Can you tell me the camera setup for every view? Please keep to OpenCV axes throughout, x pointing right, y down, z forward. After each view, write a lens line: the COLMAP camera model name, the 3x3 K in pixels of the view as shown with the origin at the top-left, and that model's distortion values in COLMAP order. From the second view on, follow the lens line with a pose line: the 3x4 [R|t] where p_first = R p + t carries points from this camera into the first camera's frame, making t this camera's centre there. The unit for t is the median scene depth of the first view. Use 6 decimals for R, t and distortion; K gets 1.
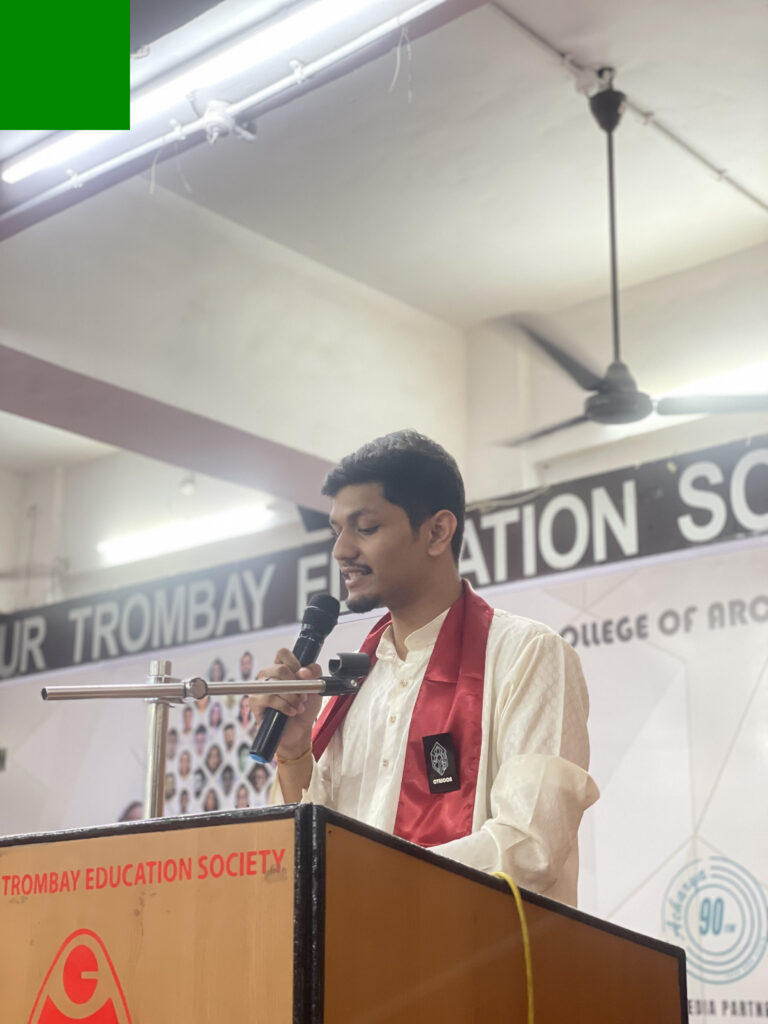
lens RADIAL K [[1522.8, 0, 383.7], [0, 1522.8, 518.3], [0, 0, 1]] dist [0.114071, 0.000000]
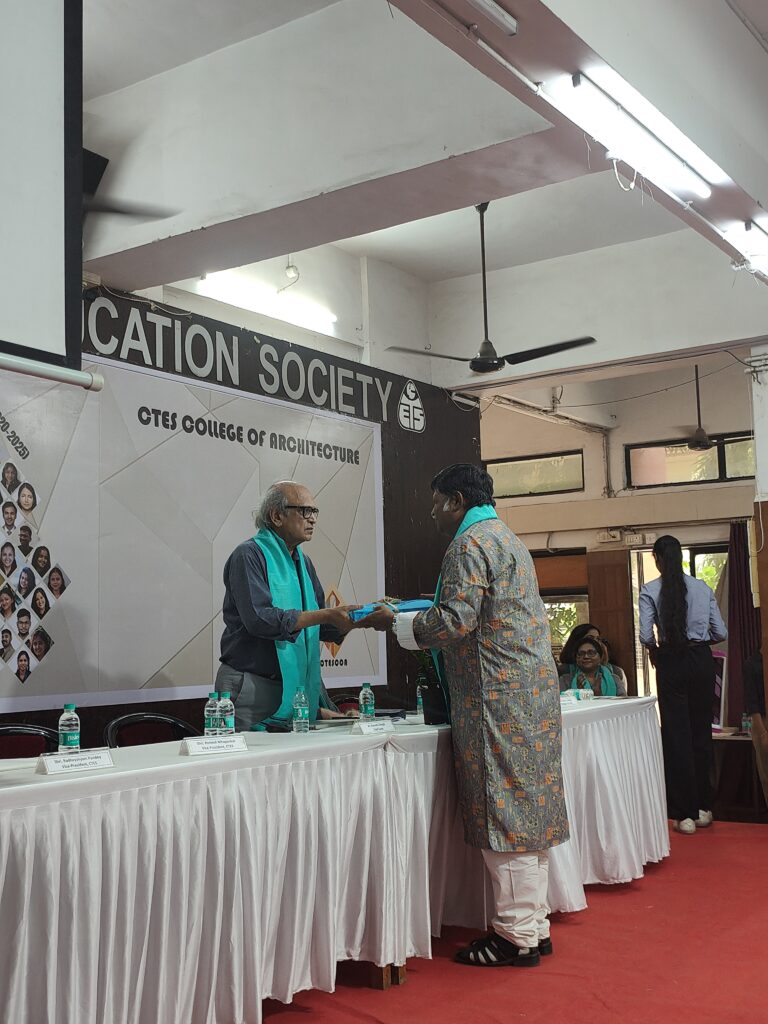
lens RADIAL K [[1244.3, 0, 420.9], [0, 1244.3, 502.2], [0, 0, 1]] dist [0.226052, 0.000000]
pose [[-0.107990, 0.113604, 0.987640, -1.055611], [-0.262322, 0.954985, -0.138530, 0.254288], [-0.958919, -0.274040, -0.073328, 0.858556]]
